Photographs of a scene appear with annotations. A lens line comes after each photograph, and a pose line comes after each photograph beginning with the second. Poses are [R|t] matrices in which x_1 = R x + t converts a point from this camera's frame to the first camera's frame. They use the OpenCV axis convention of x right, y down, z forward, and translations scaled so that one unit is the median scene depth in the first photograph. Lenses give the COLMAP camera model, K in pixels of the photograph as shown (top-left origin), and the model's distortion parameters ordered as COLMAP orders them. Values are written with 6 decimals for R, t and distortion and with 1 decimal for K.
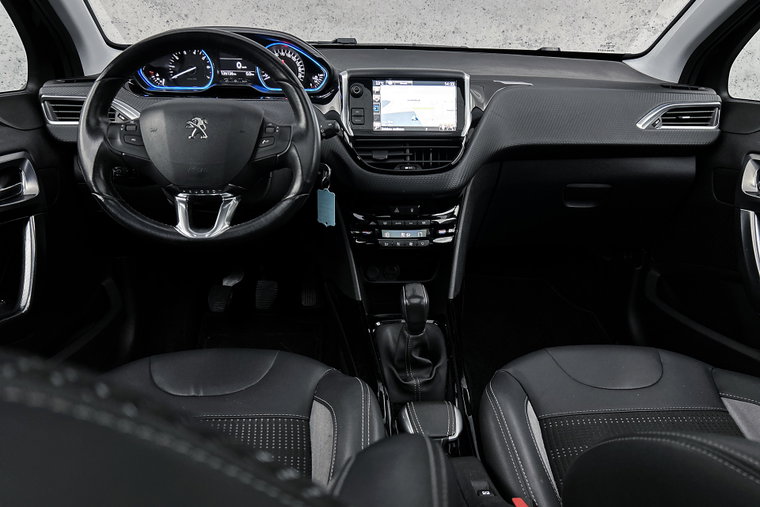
lens RADIAL K [[577.7, 0, 382.0], [0, 577.7, 263.7], [0, 0, 1]] dist [0.055230, -0.055924]
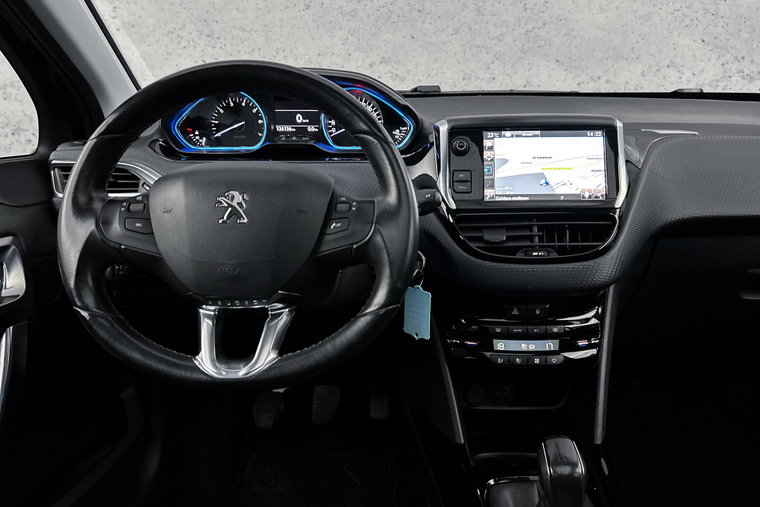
lens RADIAL K [[577.7, 0, 381.4], [0, 577.7, 264.0], [0, 0, 1]] dist [0.055230, -0.055924]
pose [[0.995476, -0.000389, -0.095014, -0.069725], [-0.008538, 0.995580, -0.093530, -0.084393], [0.094631, 0.093918, 0.991072, 0.291091]]
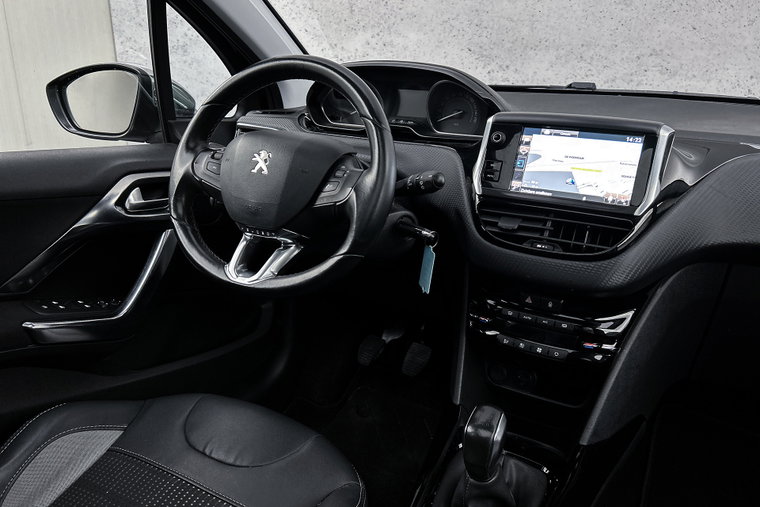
lens RADIAL K [[577.7, 0, 377.4], [0, 577.7, 258.7], [0, 0, 1]] dist [0.055230, -0.055924]
pose [[0.833360, 0.184163, -0.521148, 0.243399], [-0.231286, 0.972534, -0.026172, -0.080931], [0.502014, 0.142345, 0.853065, 0.268709]]
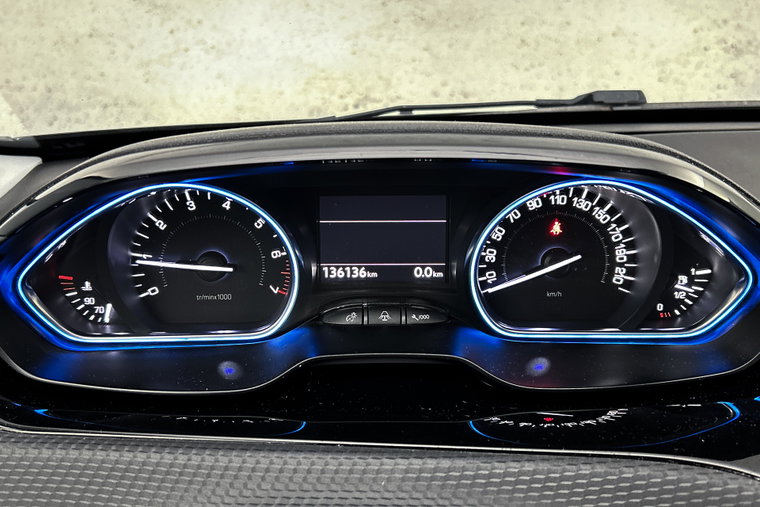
lens RADIAL K [[752.9, 0, 380.8], [0, 752.9, 248.0], [0, 0, 1]] dist [0.044732, 0.000000]
pose [[0.996841, -0.004730, -0.079281, -0.248738], [-0.003016, 0.995250, -0.097304, -0.340342], [0.079365, 0.097236, 0.992092, 0.738046]]
